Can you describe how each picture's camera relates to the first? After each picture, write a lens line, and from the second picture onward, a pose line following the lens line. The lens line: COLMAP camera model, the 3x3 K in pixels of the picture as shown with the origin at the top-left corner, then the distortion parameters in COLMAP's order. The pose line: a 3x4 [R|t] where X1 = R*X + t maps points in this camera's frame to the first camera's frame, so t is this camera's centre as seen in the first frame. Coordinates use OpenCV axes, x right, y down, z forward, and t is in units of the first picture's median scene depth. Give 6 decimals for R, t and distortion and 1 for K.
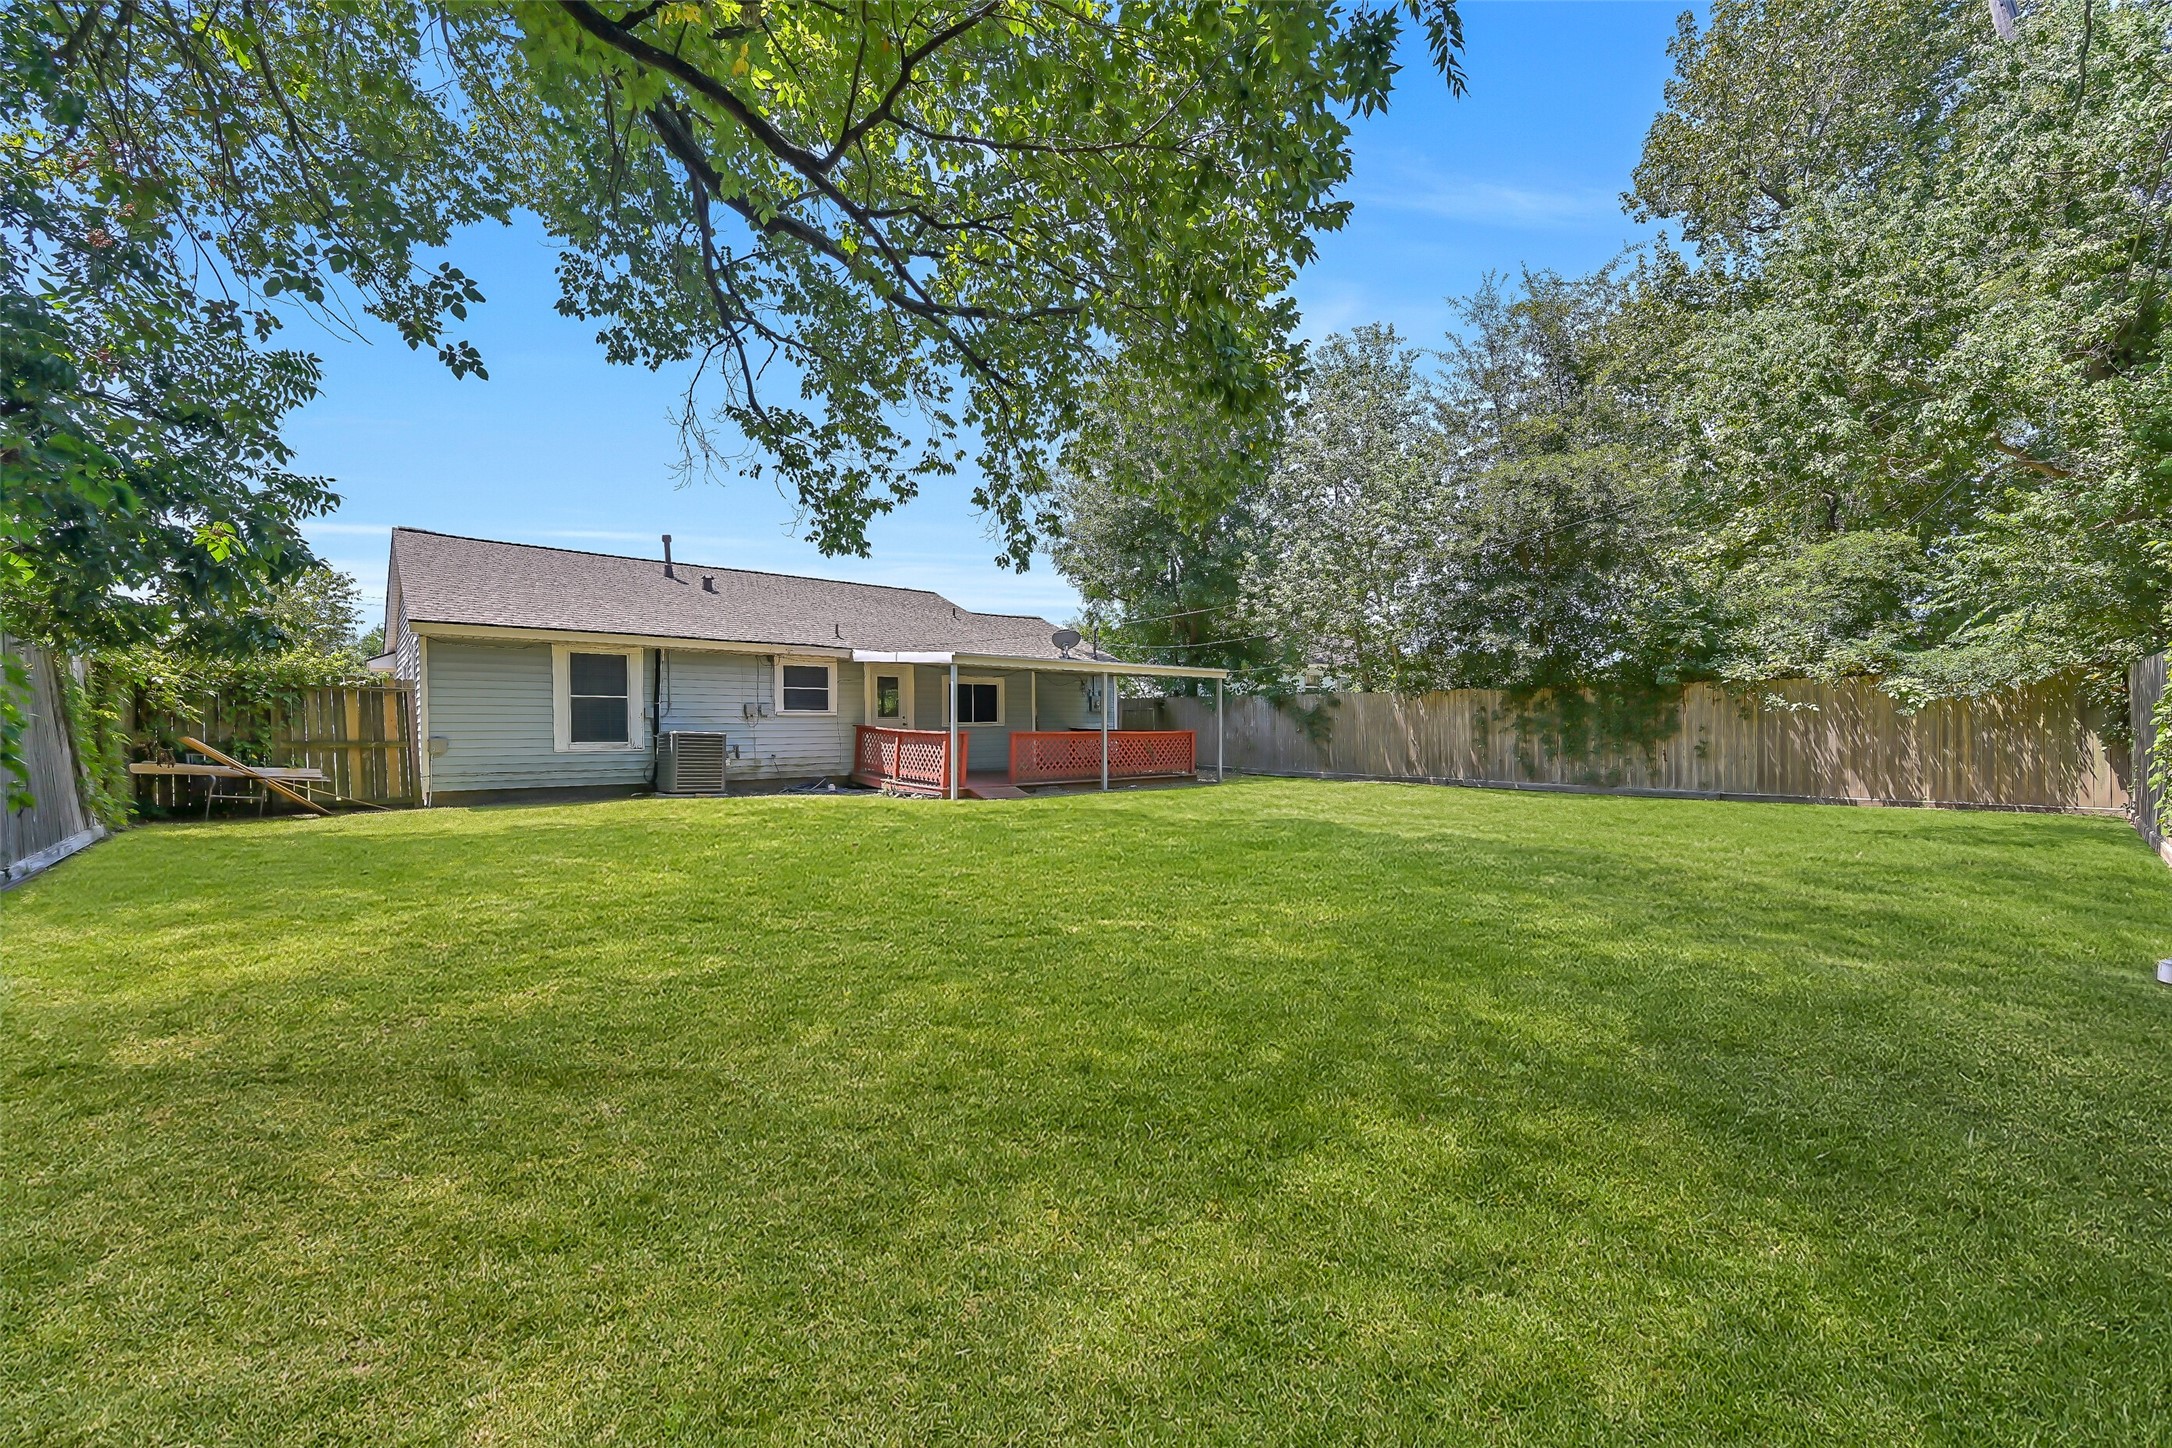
lens RADIAL K [[851.2, 0, 1099.5], [0, 851.2, 730.3], [0, 0, 1]] dist [-0.000696, 0.000555]
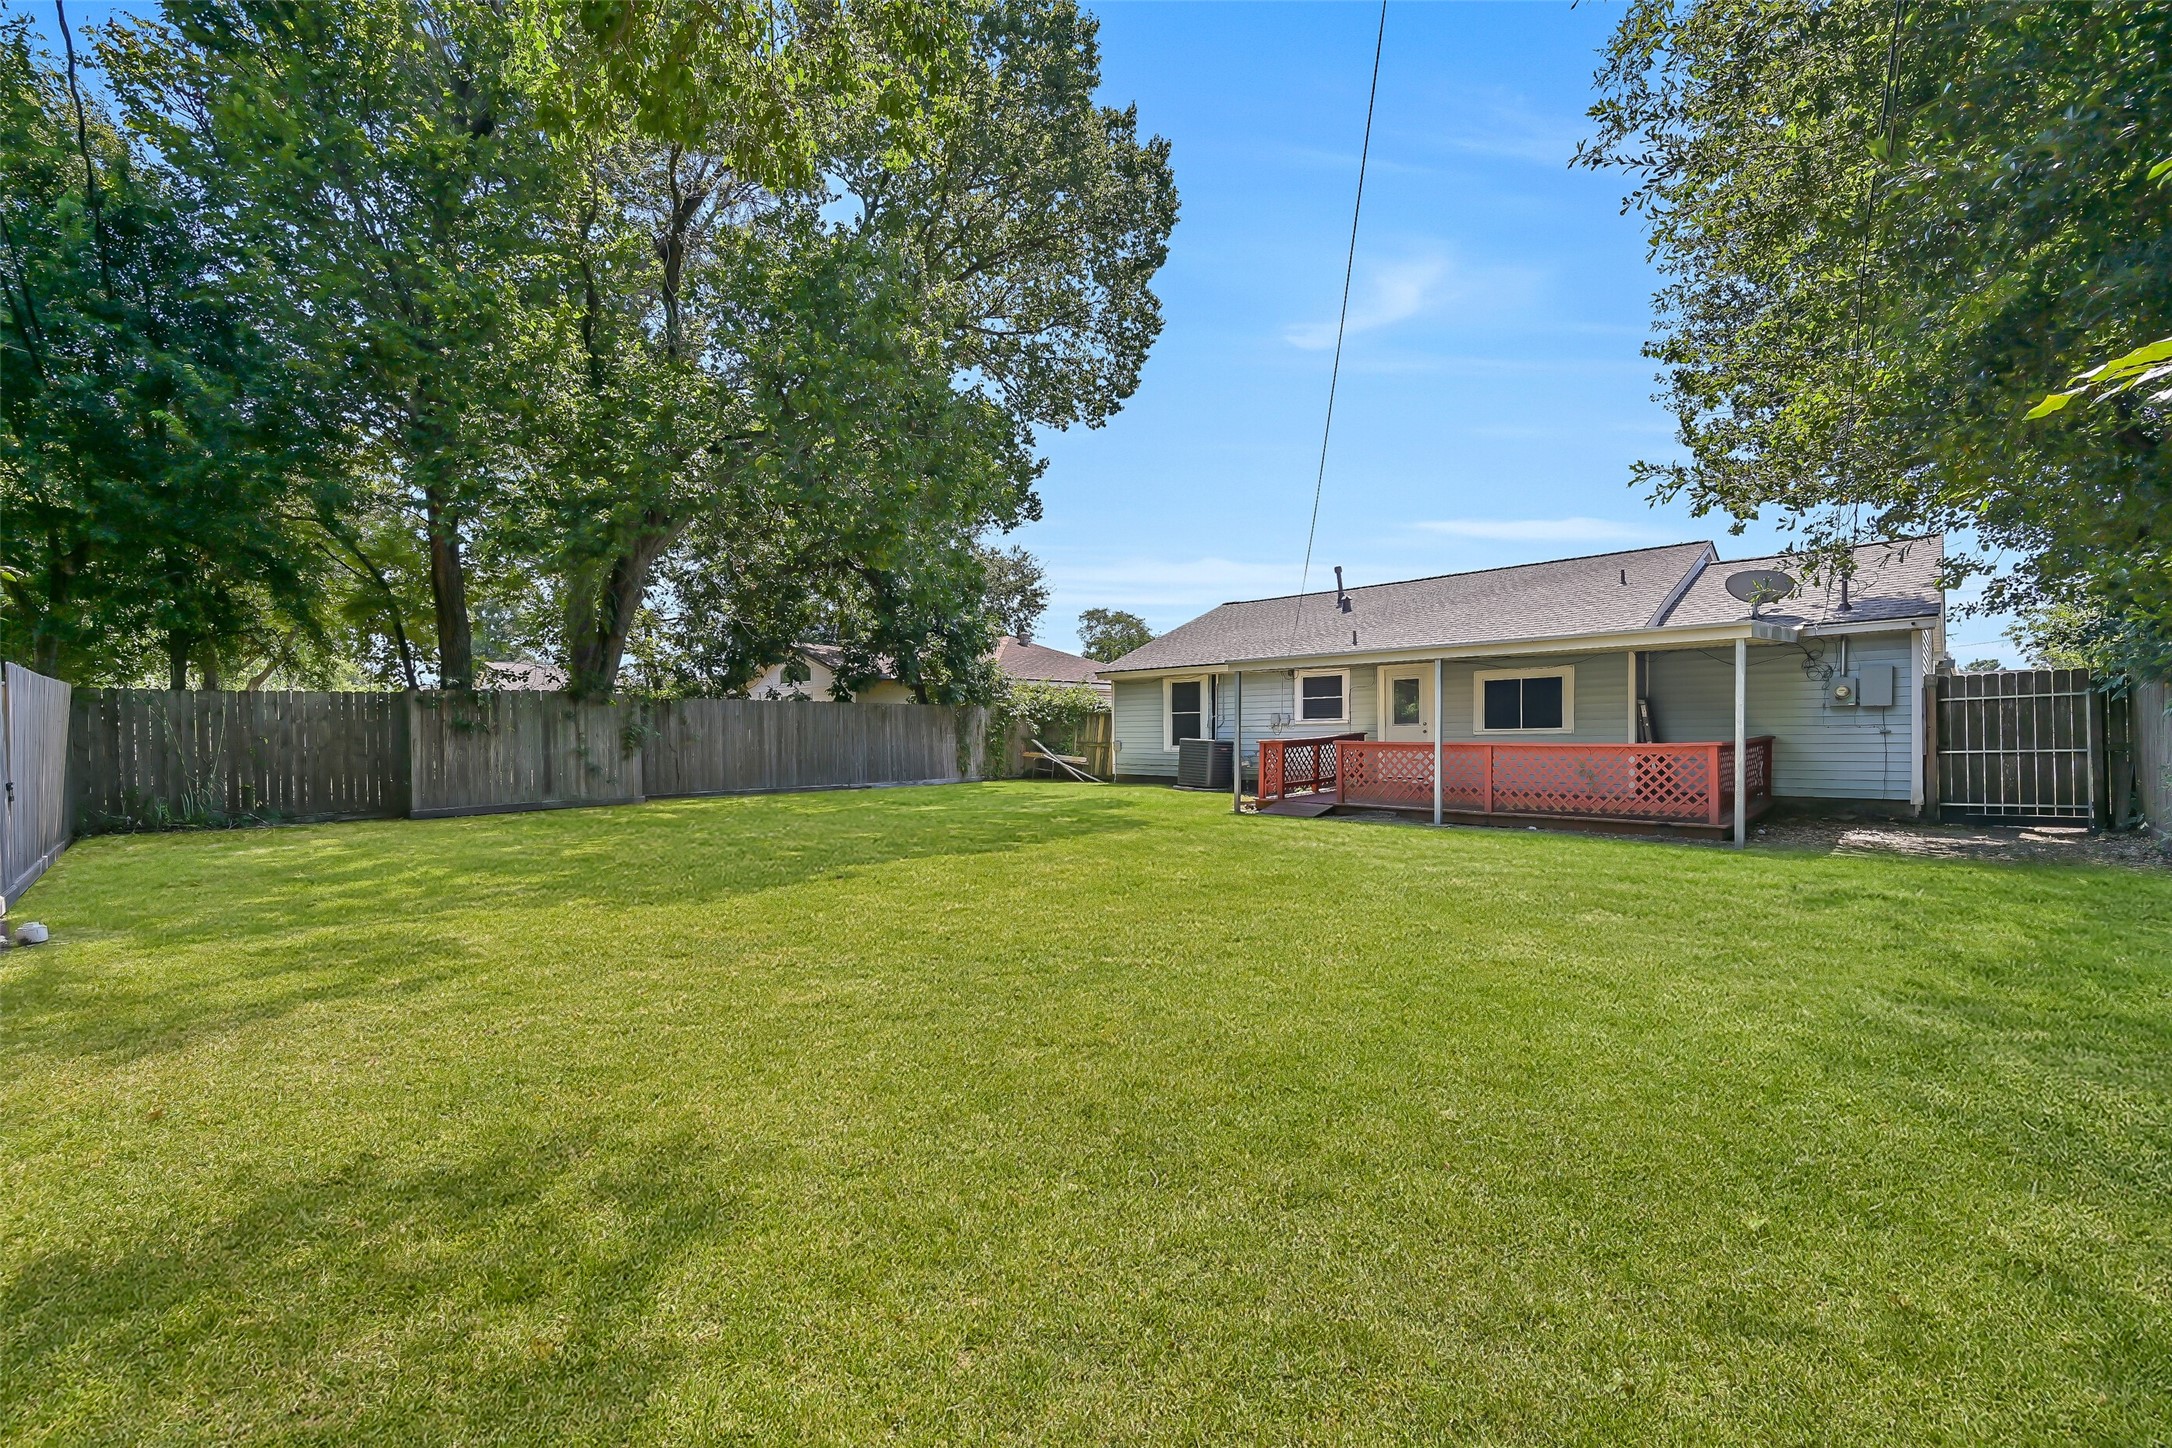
lens RADIAL K [[851.2, 0, 1099.5], [0, 851.2, 730.3], [0, 0, 1]] dist [-0.000696, 0.000555]
pose [[0.015316, -0.007243, -0.999856, 0.767507], [-0.008235, 0.999939, -0.007369, -0.000169], [0.999849, 0.008346, 0.015255, 0.827777]]
